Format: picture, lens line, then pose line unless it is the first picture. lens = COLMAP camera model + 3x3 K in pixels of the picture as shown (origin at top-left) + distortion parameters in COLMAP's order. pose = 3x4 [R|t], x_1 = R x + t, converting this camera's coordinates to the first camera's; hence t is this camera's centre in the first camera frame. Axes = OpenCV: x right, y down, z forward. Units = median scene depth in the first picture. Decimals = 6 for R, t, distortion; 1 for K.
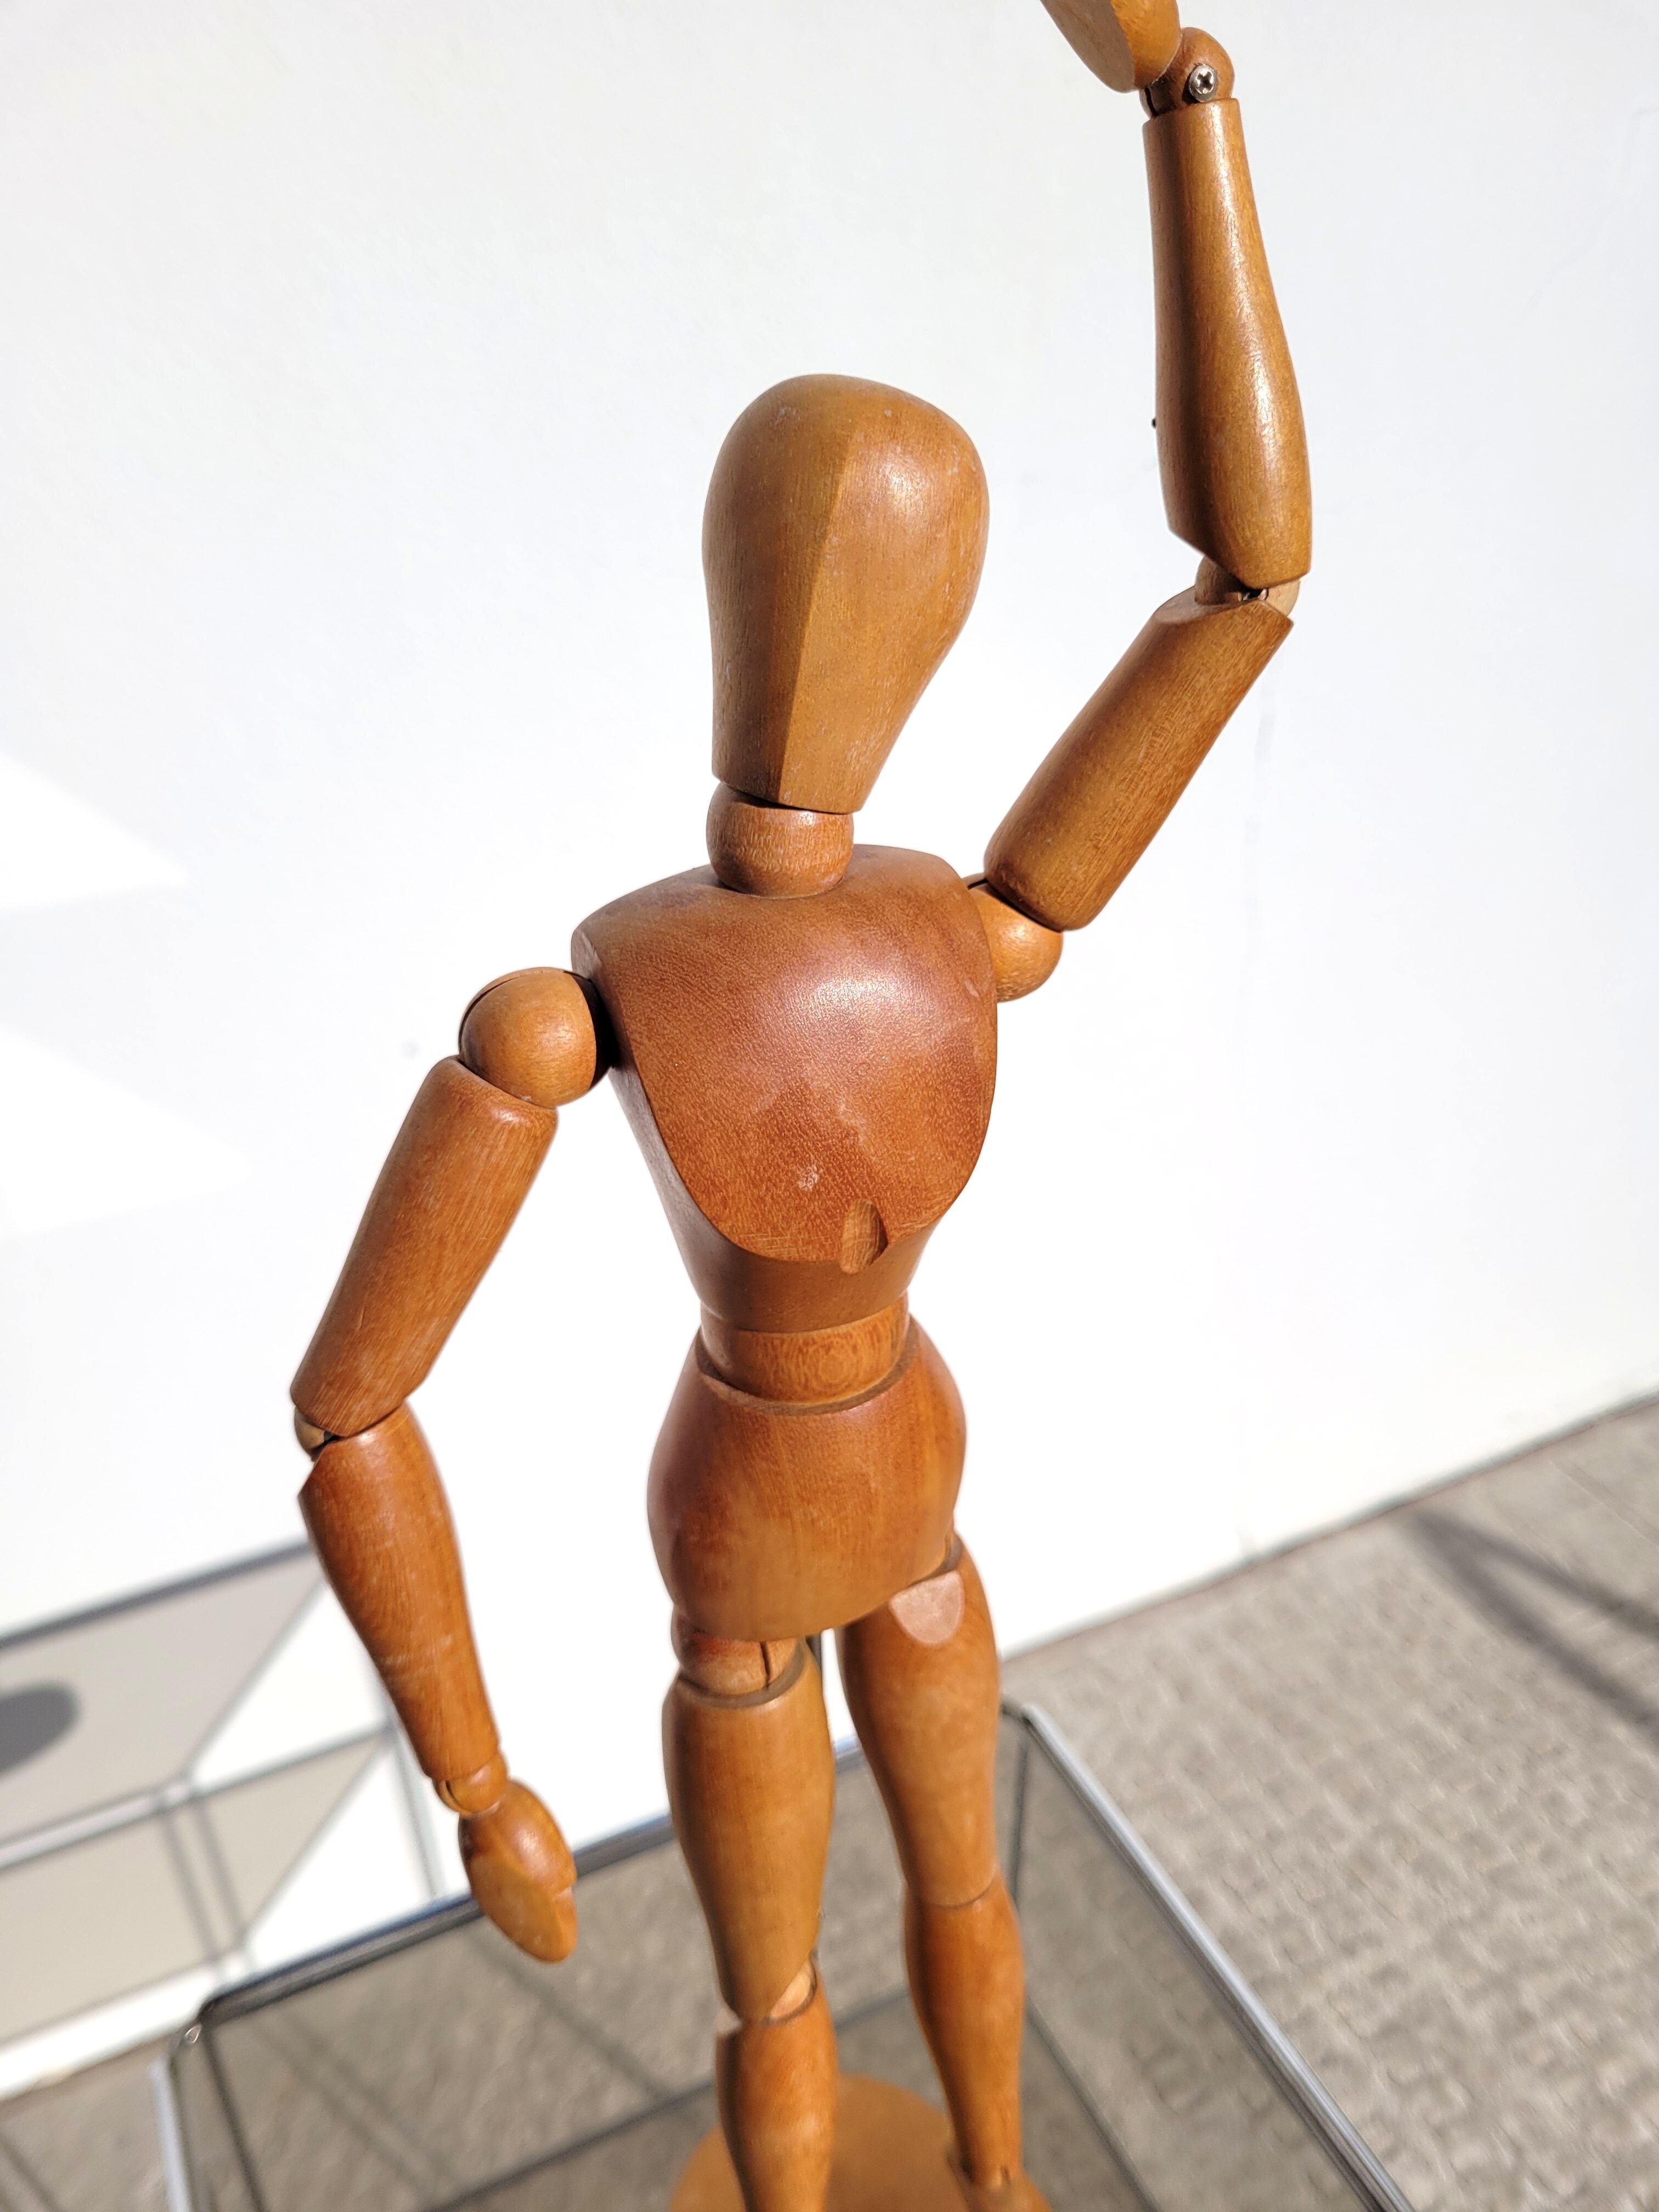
lens RADIAL K [[1711.4, 0, 861.1], [0, 1711.4, 1113.6], [0, 0, 1]] dist [-0.005670, -0.007191]
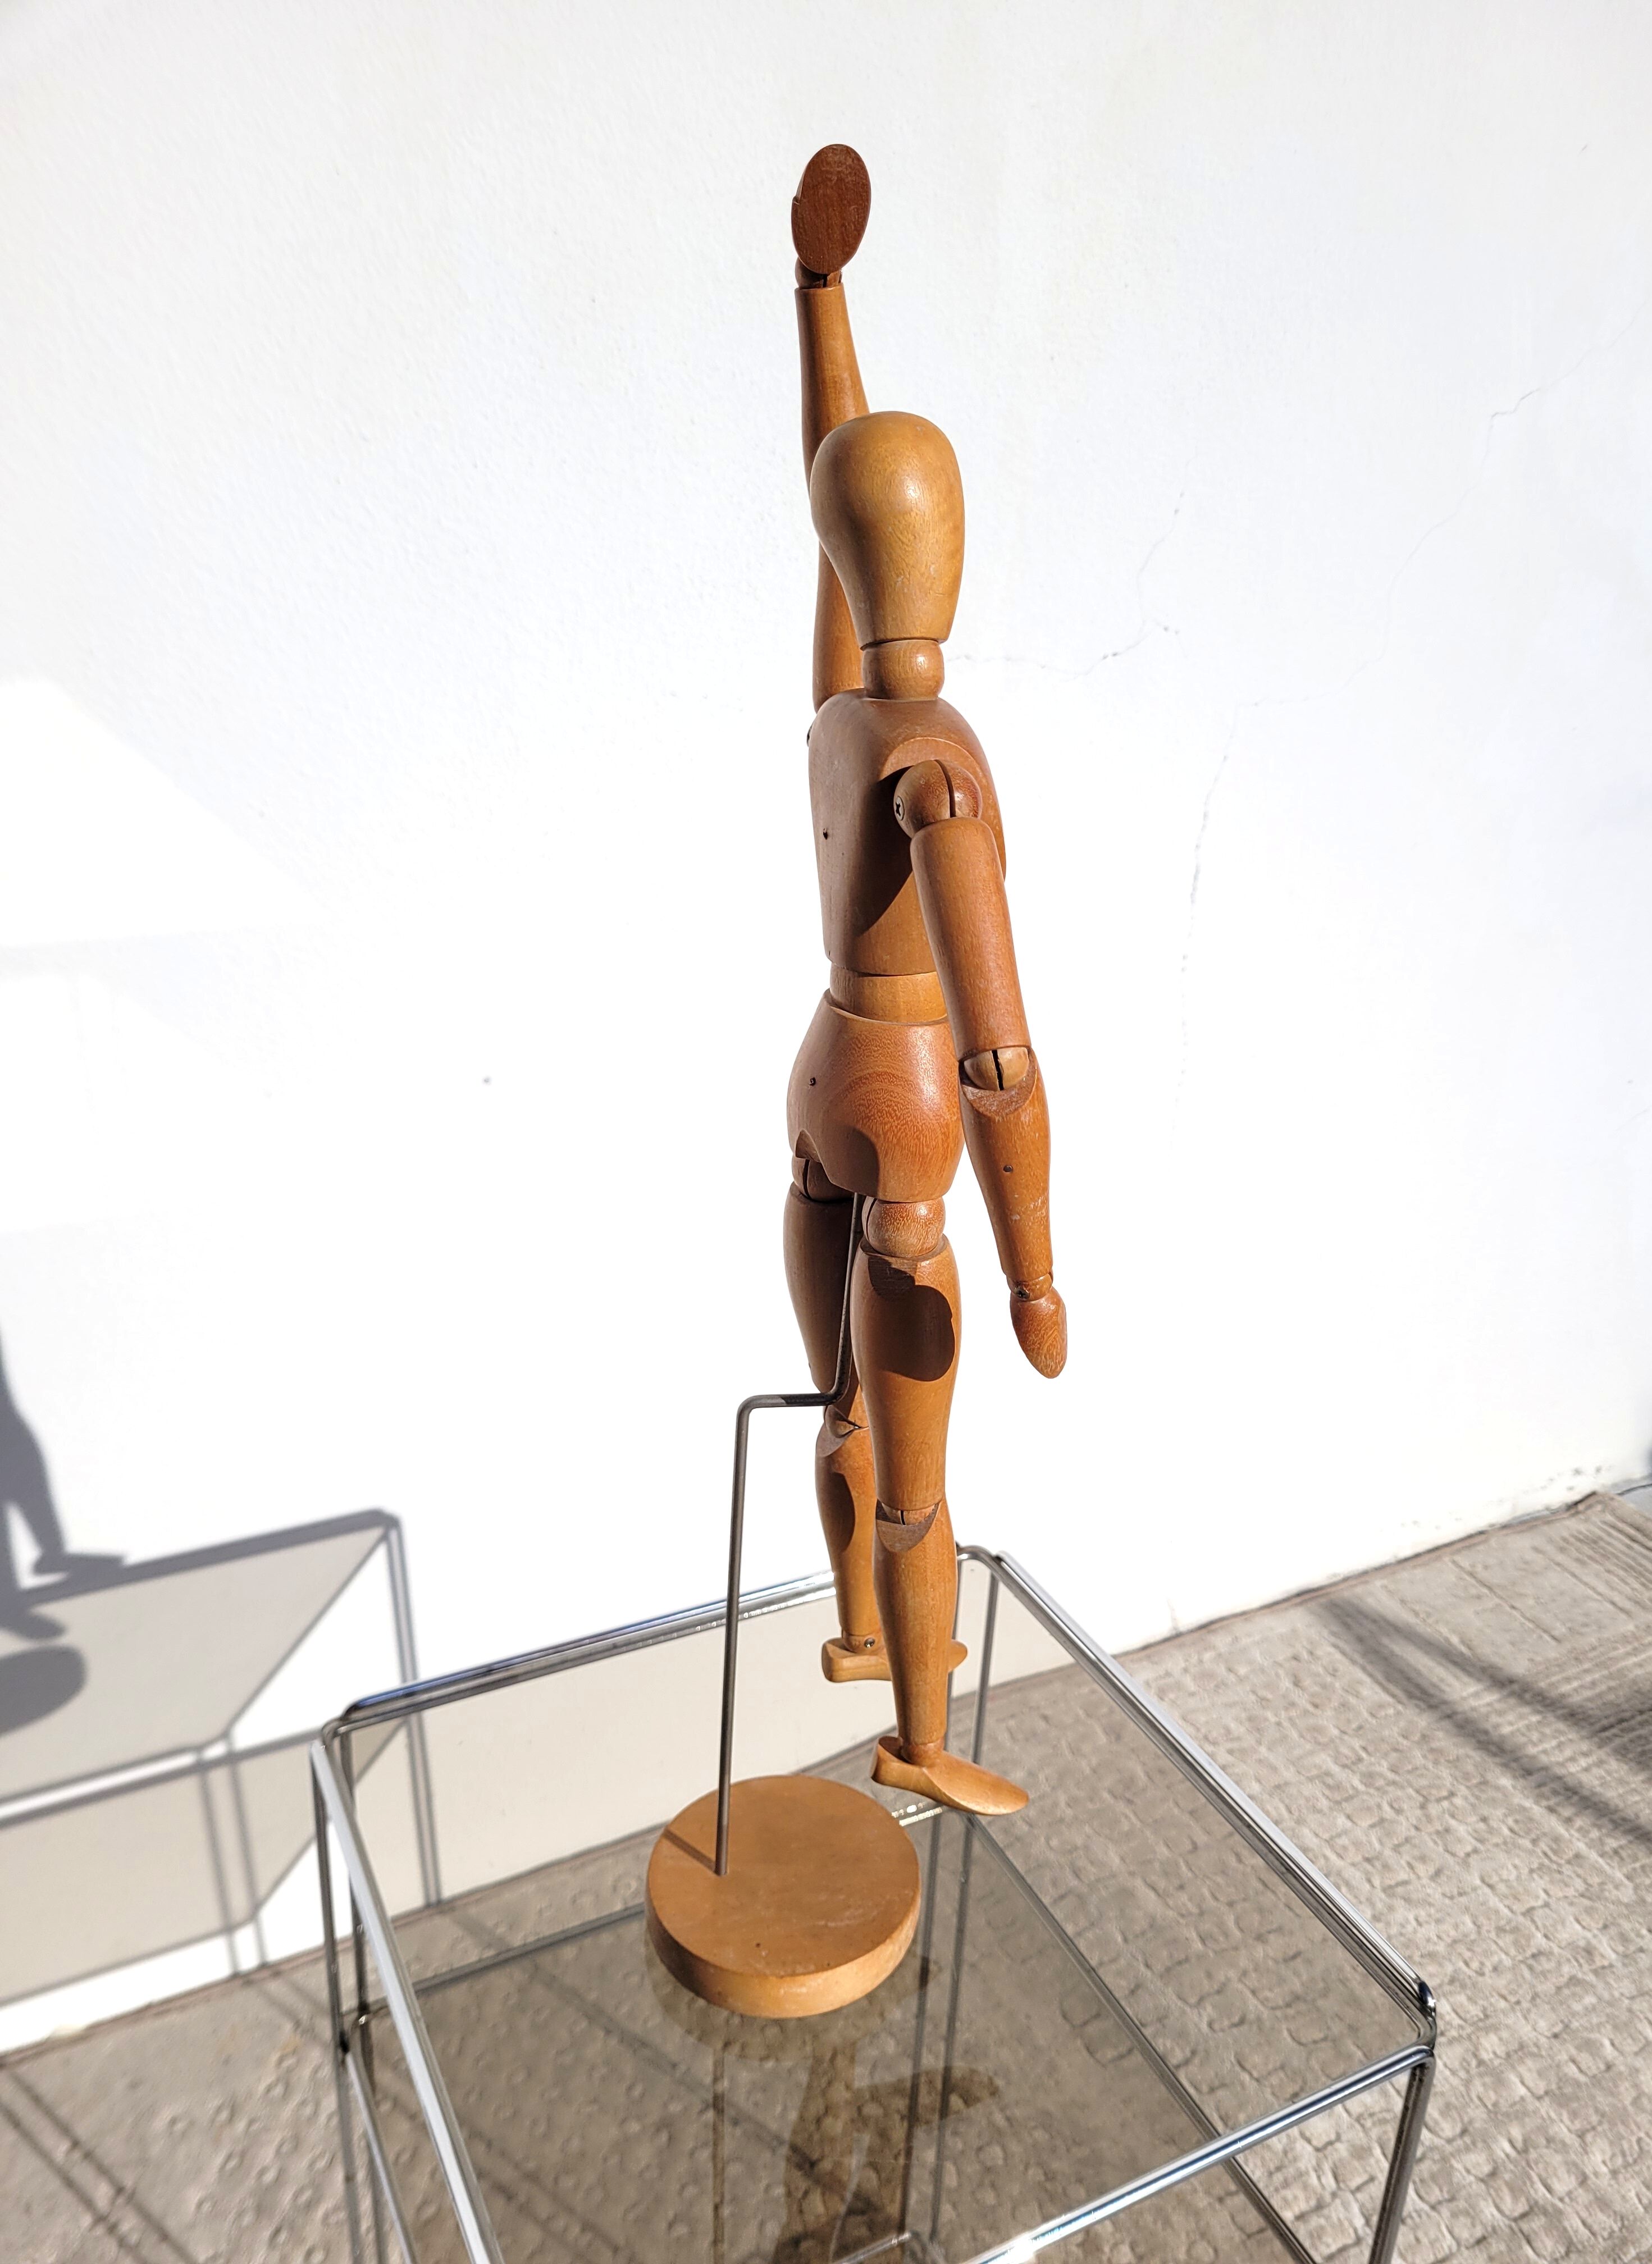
lens RADIAL K [[1705.8, 0, 874.0], [0, 1705.8, 1143.7], [0, 0, 1]] dist [0.009309, -0.026426]
pose [[0.998390, 0.039679, 0.040536, -0.032865], [-0.034235, 0.991293, -0.127146, 0.129428], [-0.045228, 0.125554, 0.991055, -0.164224]]
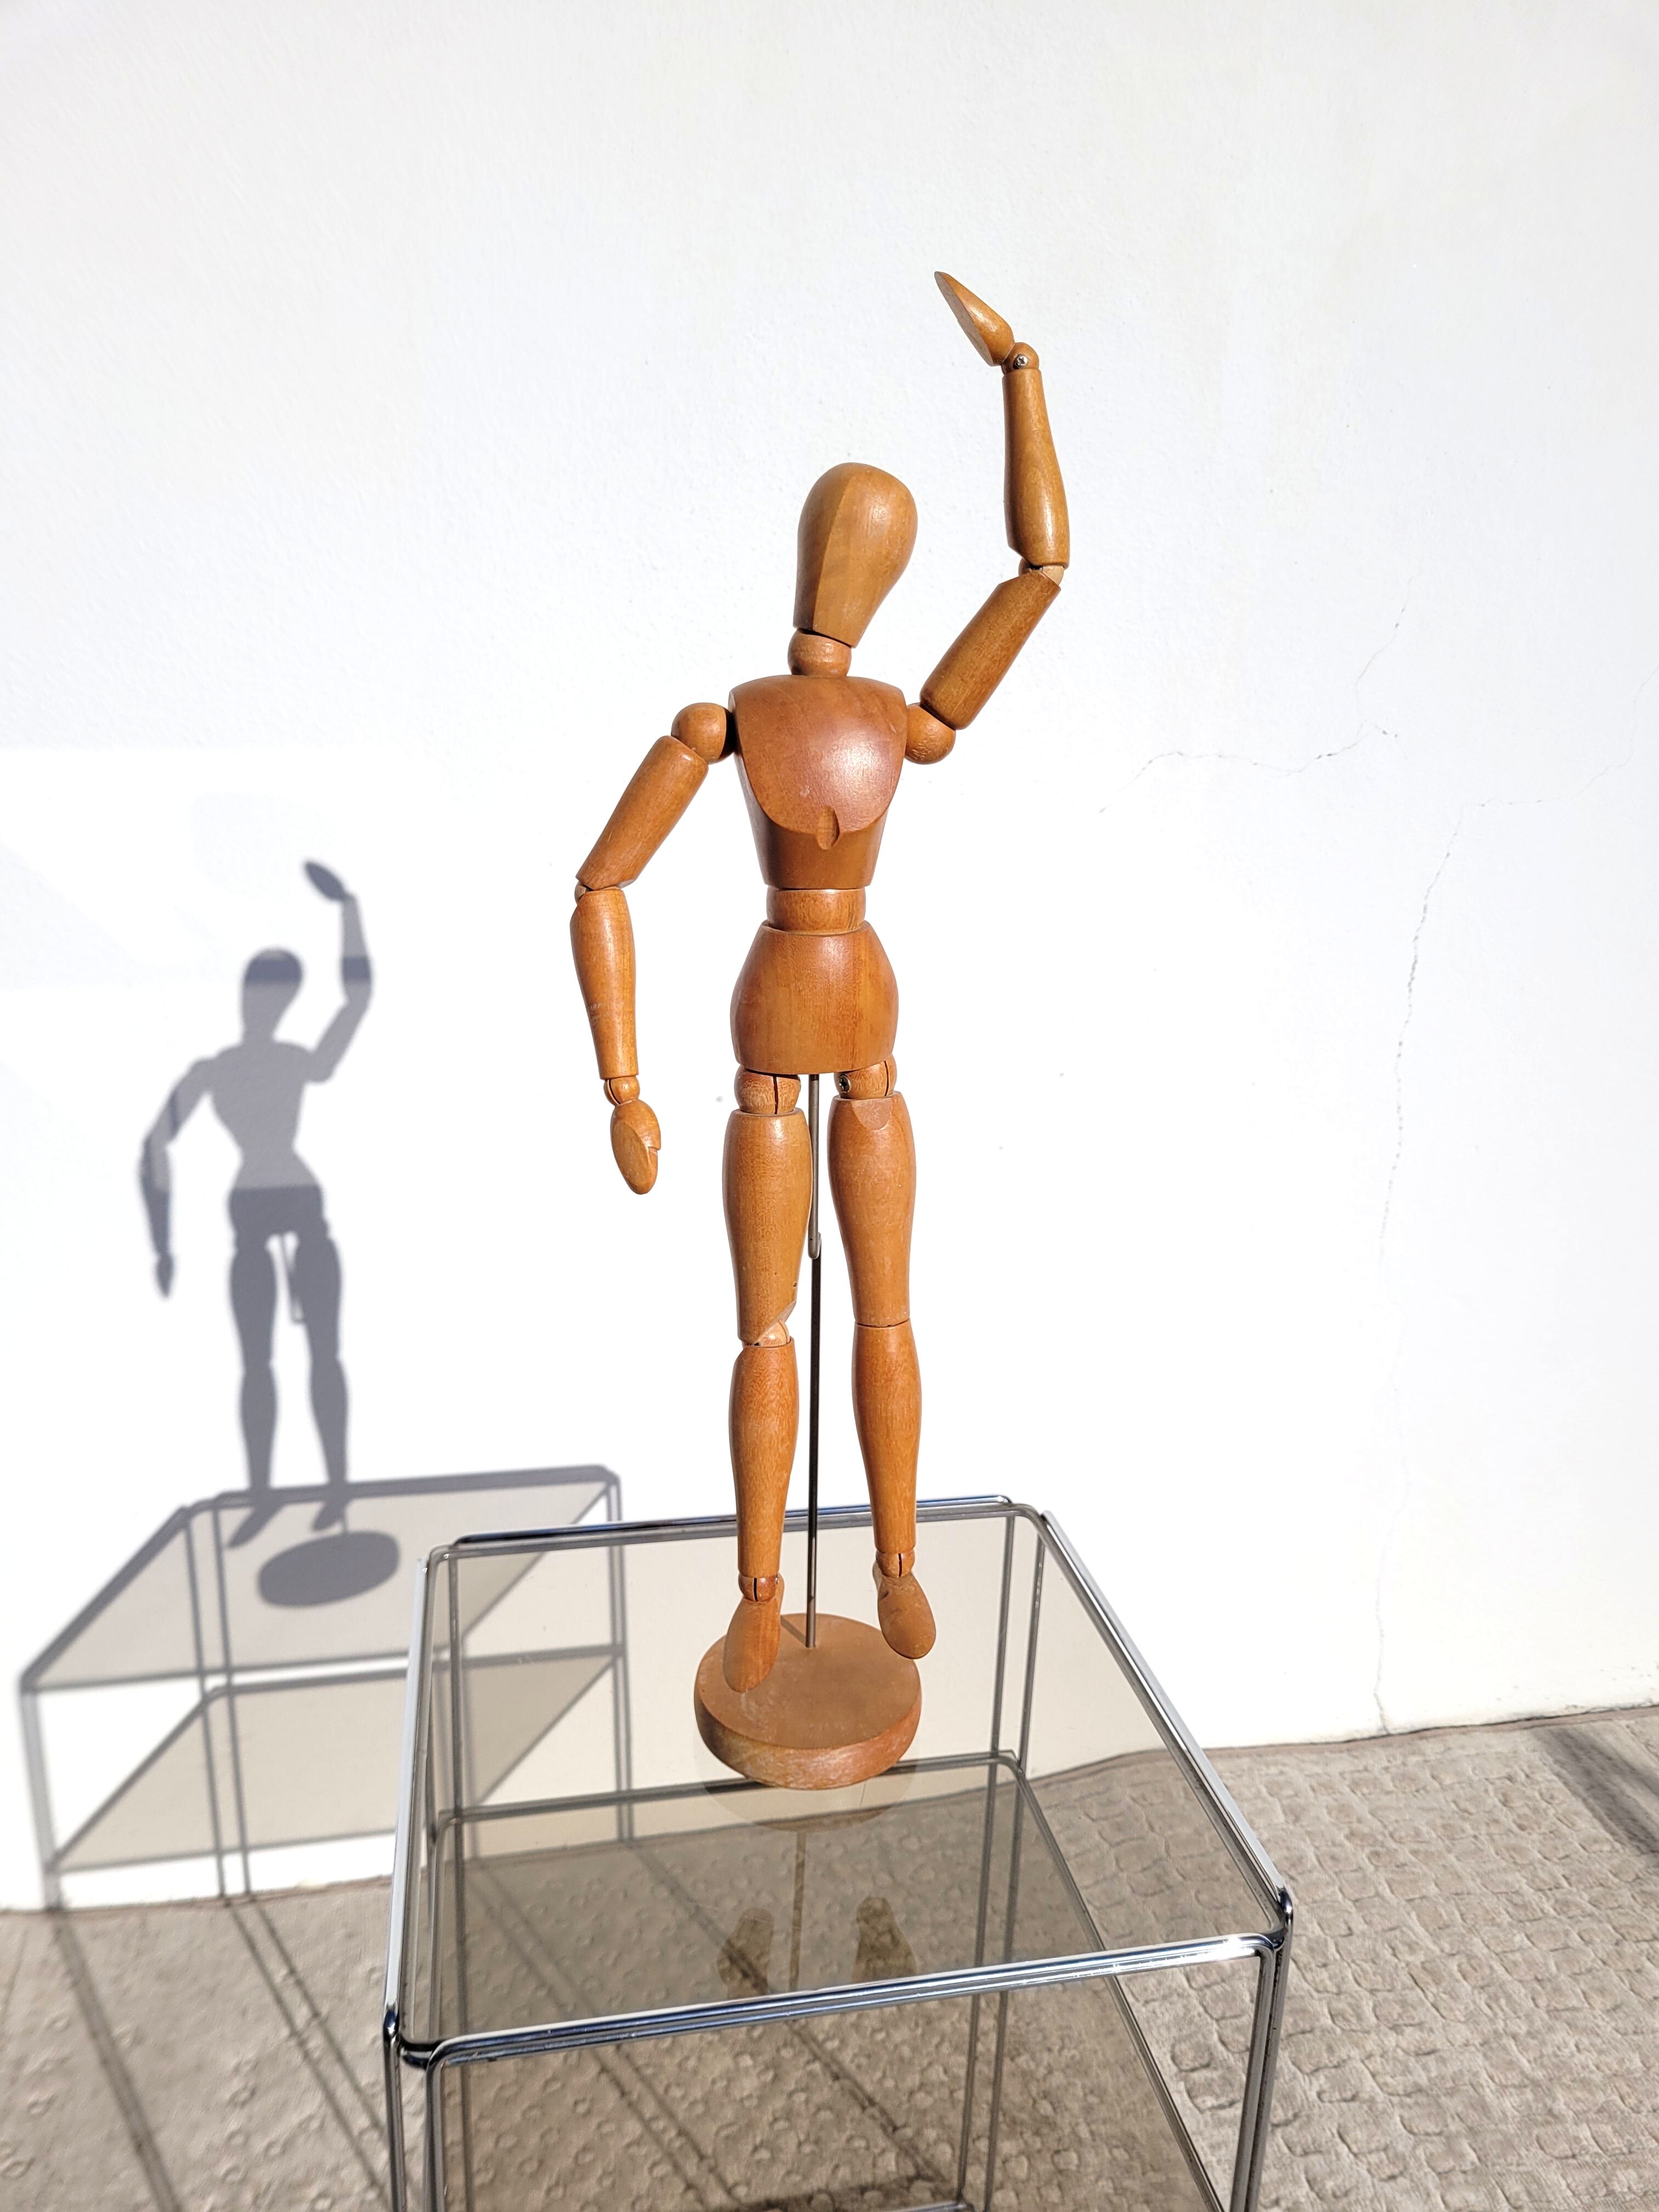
lens RADIAL K [[1646.1, 0, 840.6], [0, 1646.1, 1109.1], [0, 0, 1]] dist [0.015811, -0.038181]
pose [[0.966248, 0.107383, -0.234165, 0.130306], [-0.157372, 0.965703, -0.206522, 0.202572], [0.203957, 0.236403, 0.950008, -0.220238]]
